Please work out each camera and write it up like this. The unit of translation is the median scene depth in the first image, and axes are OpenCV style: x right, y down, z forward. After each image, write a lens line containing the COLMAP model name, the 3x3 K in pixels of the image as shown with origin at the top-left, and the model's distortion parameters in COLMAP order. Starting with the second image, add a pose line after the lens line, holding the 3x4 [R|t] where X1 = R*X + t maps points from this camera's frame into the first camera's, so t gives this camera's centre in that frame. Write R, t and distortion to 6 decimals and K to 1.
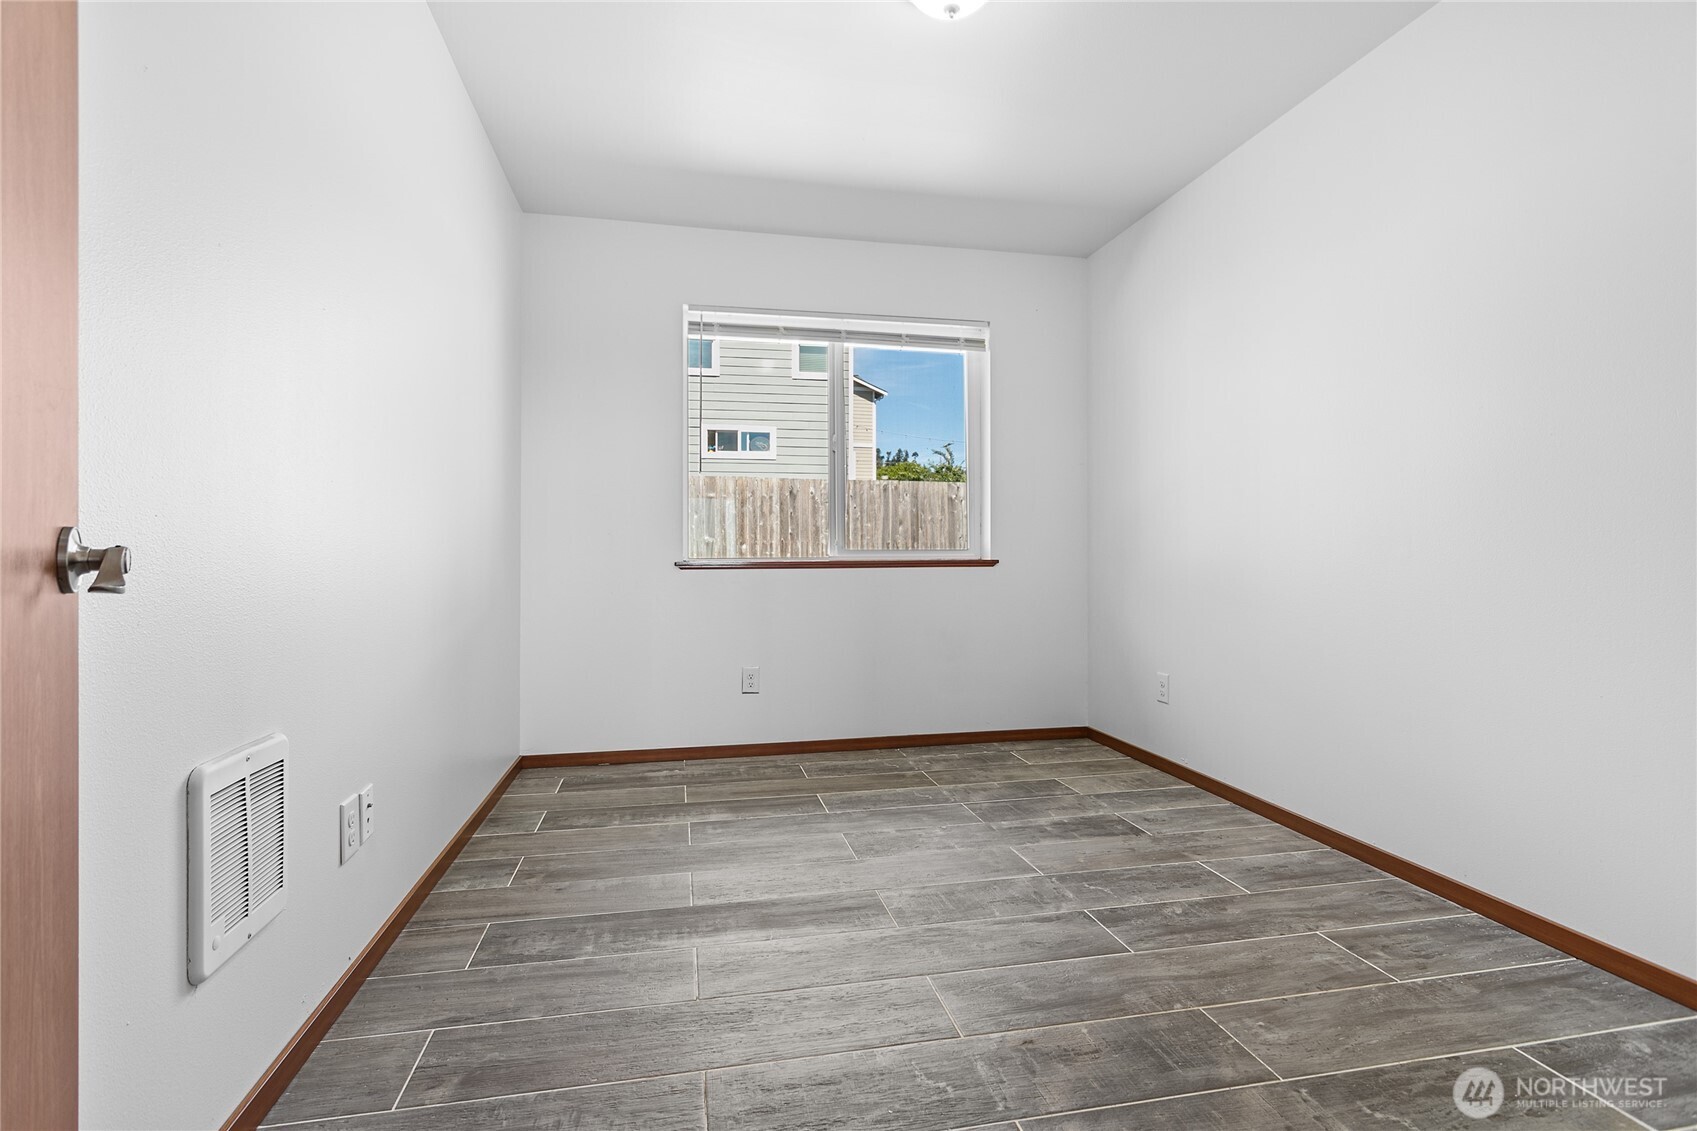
lens RADIAL K [[822.3, 0, 846.6], [0, 822.3, 561.0], [0, 0, 1]] dist [-0.067672, 0.031490]
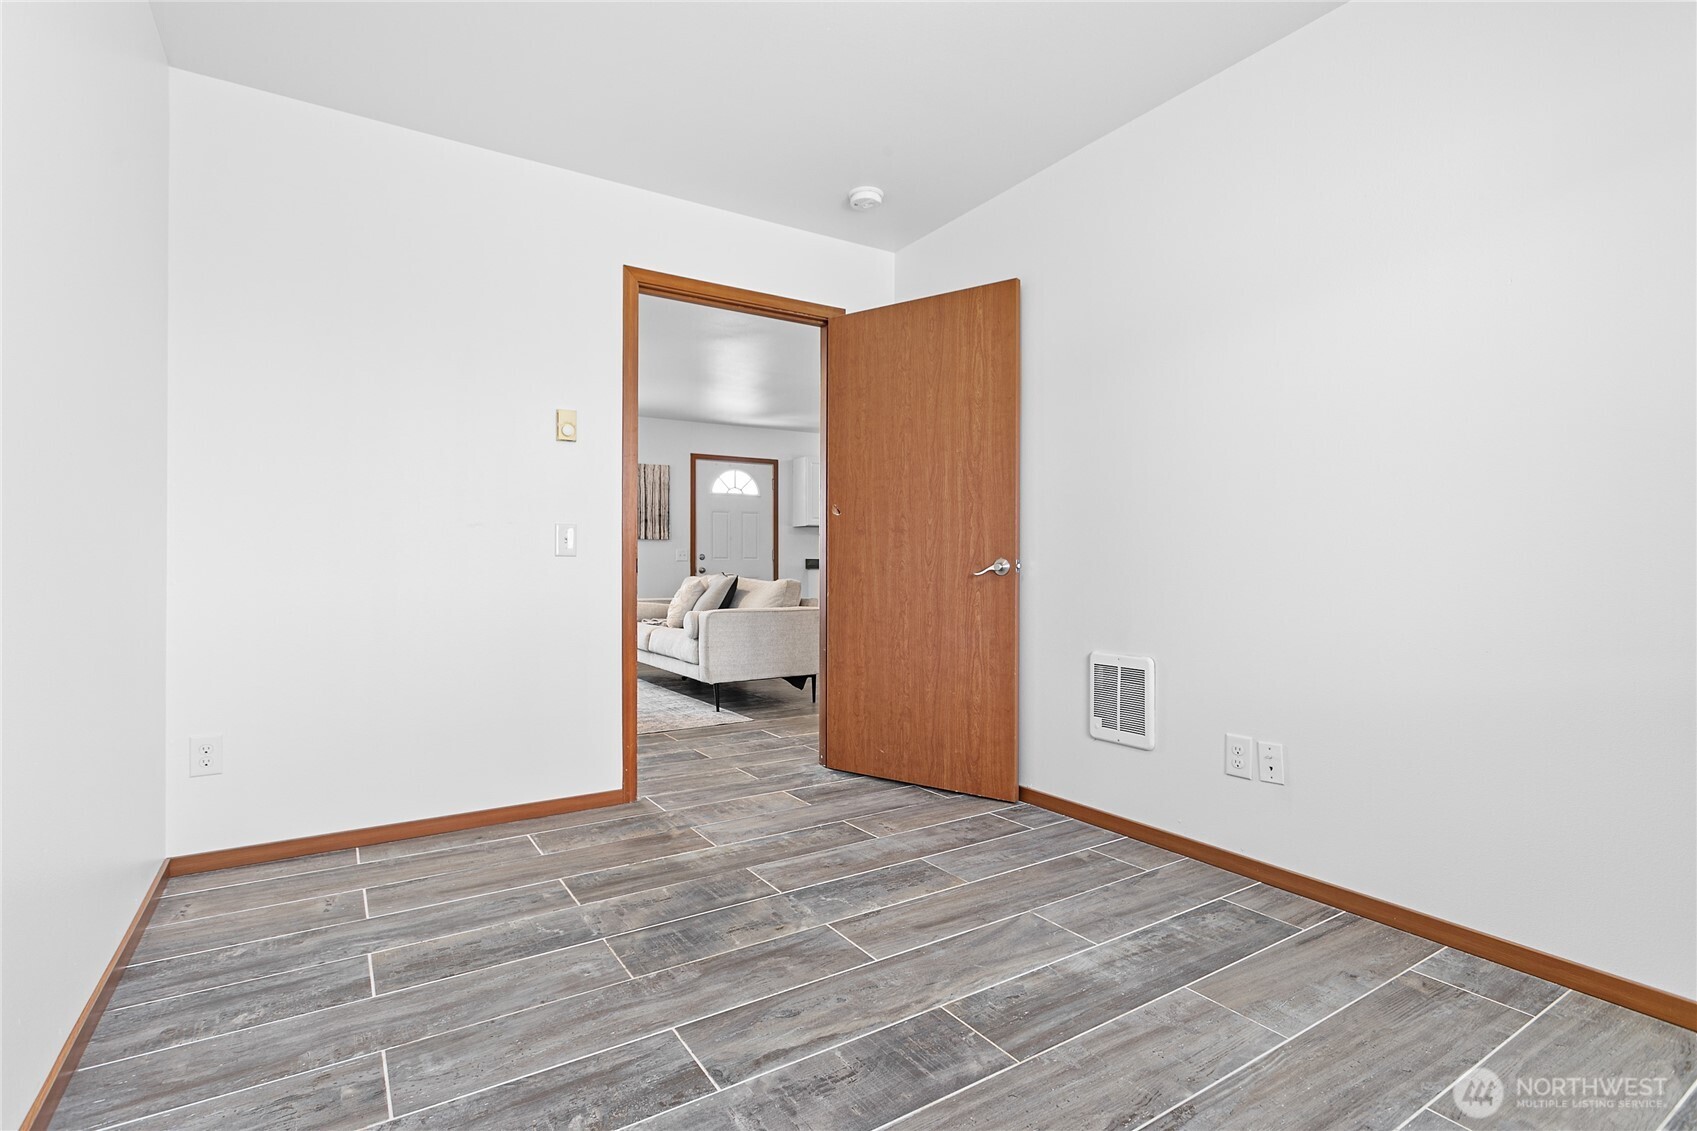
lens RADIAL K [[822.3, 0, 846.6], [0, 822.3, 561.0], [0, 0, 1]] dist [-0.067672, 0.031490]
pose [[-0.937050, 0.004281, -0.349169, 0.500023], [0.002370, 0.999980, 0.005899, -0.024159], [0.349188, 0.004700, -0.937041, 1.948404]]
